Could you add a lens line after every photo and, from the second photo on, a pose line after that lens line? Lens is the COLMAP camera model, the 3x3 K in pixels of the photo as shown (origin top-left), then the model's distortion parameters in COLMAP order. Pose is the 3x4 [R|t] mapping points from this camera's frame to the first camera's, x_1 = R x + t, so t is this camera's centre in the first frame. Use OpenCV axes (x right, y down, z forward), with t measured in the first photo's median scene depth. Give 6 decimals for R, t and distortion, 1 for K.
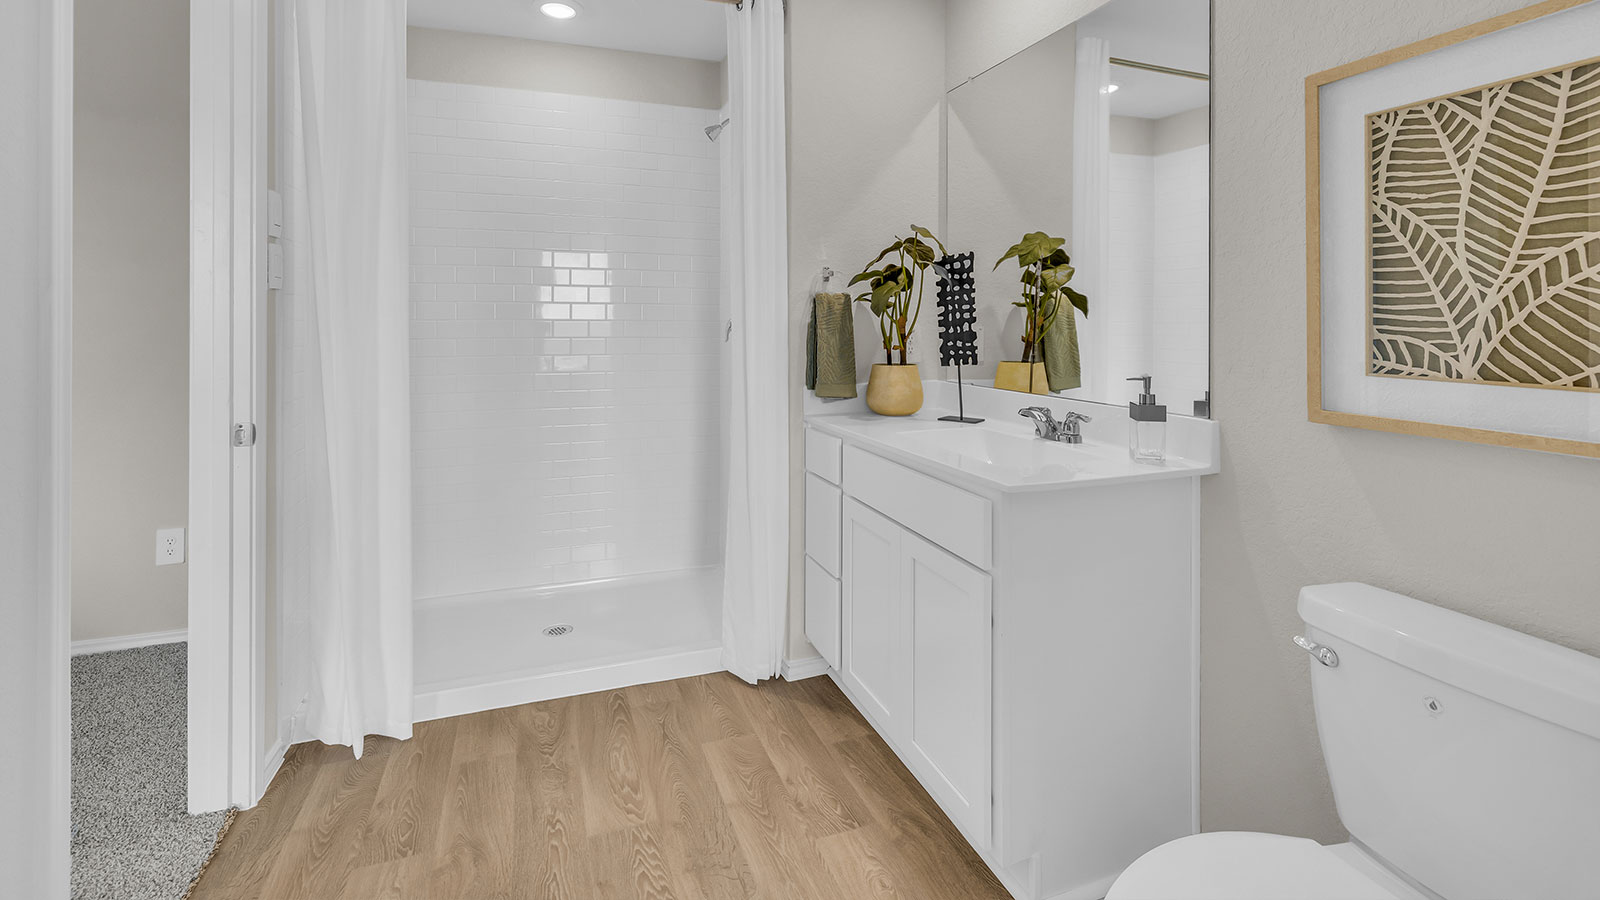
lens RADIAL K [[718.6, 0, 794.5], [0, 718.6, 411.9], [0, 0, 1]] dist [-0.001036, 0.001152]
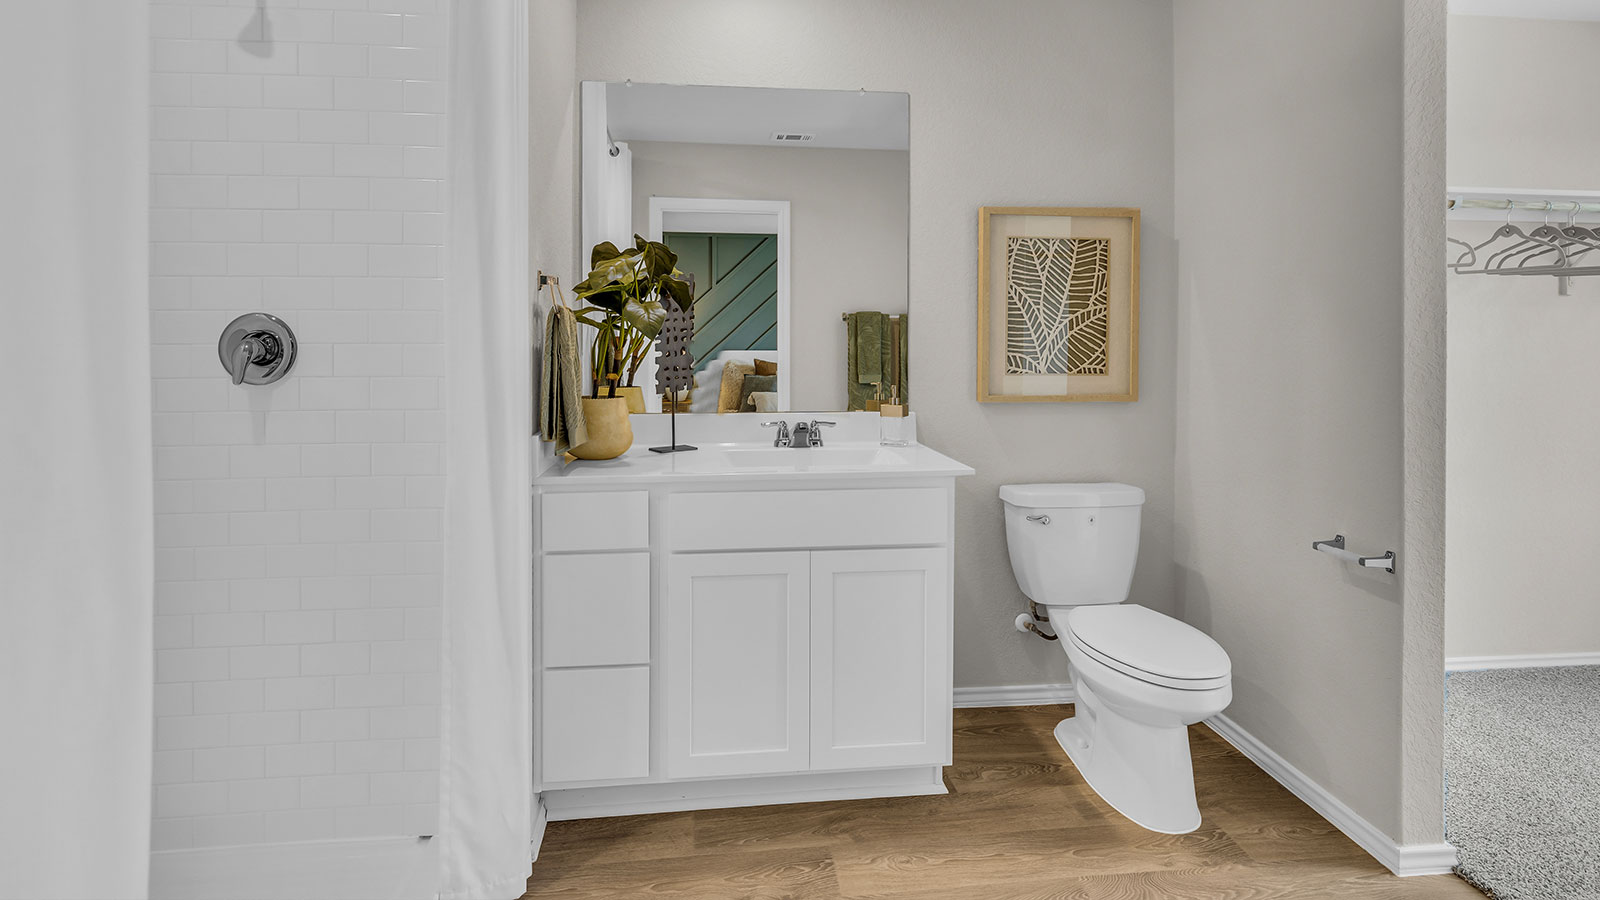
lens RADIAL K [[718.6, 0, 801.9], [0, 718.6, 442.4], [0, 0, 1]] dist [-0.001036, 0.001152]
pose [[0.209116, -0.119975, 0.970503, -1.283977], [0.123779, 0.987710, 0.095431, -0.133137], [-0.970025, 0.100171, 0.221396, 1.226349]]
